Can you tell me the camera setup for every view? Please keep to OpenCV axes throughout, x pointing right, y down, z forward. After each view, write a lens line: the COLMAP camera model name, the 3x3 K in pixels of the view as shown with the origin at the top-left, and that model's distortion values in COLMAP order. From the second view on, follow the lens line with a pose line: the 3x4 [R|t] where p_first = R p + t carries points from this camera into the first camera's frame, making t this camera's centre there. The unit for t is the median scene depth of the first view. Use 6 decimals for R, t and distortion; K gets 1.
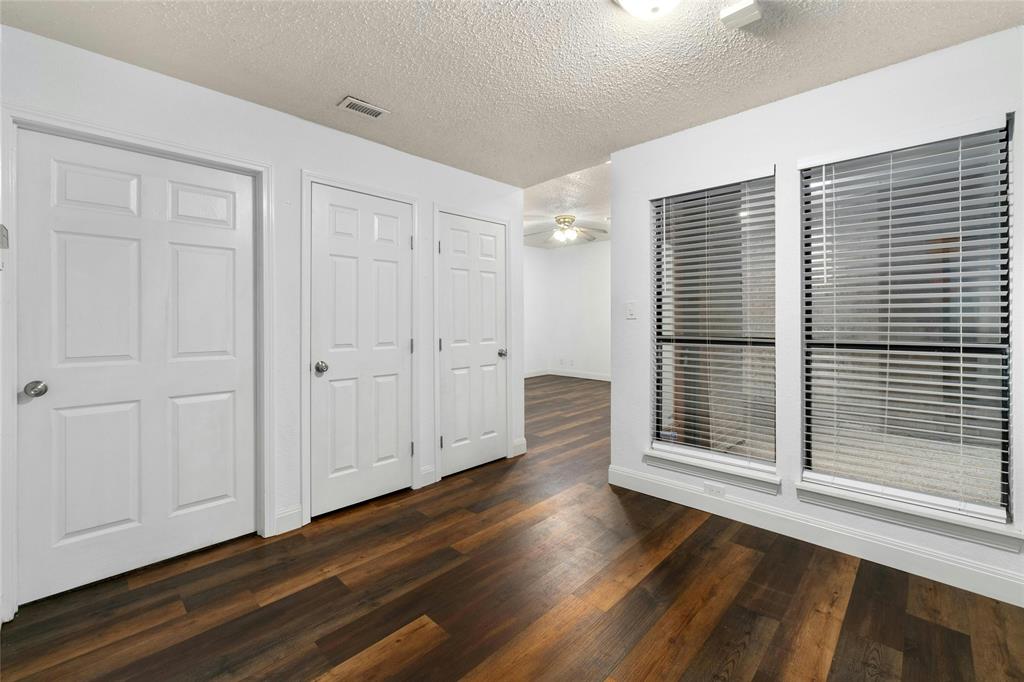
lens RADIAL K [[458.2, 0, 505.7], [0, 458.2, 324.0], [0, 0, 1]] dist [-0.000500, -0.007509]
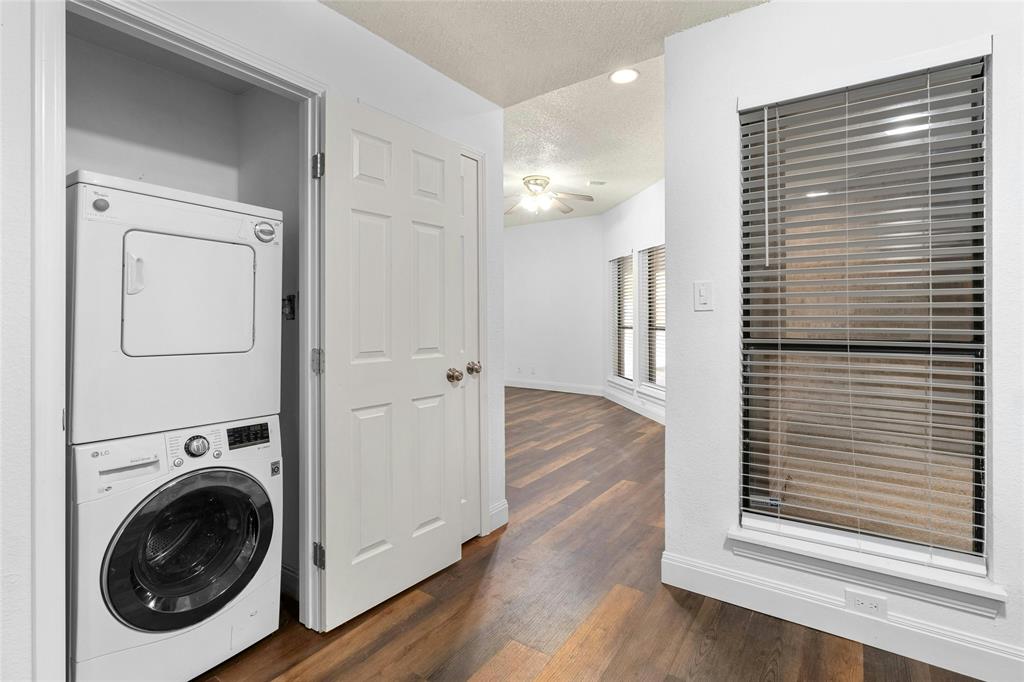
lens RADIAL K [[458.2, 0, 505.7], [0, 458.2, 324.0], [0, 0, 1]] dist [-0.000500, -0.007509]
pose [[0.983524, 0.002345, 0.180763, -0.076689], [-0.002460, 0.999997, 0.000412, 0.005724], [-0.180761, -0.000850, 0.983527, 0.389038]]
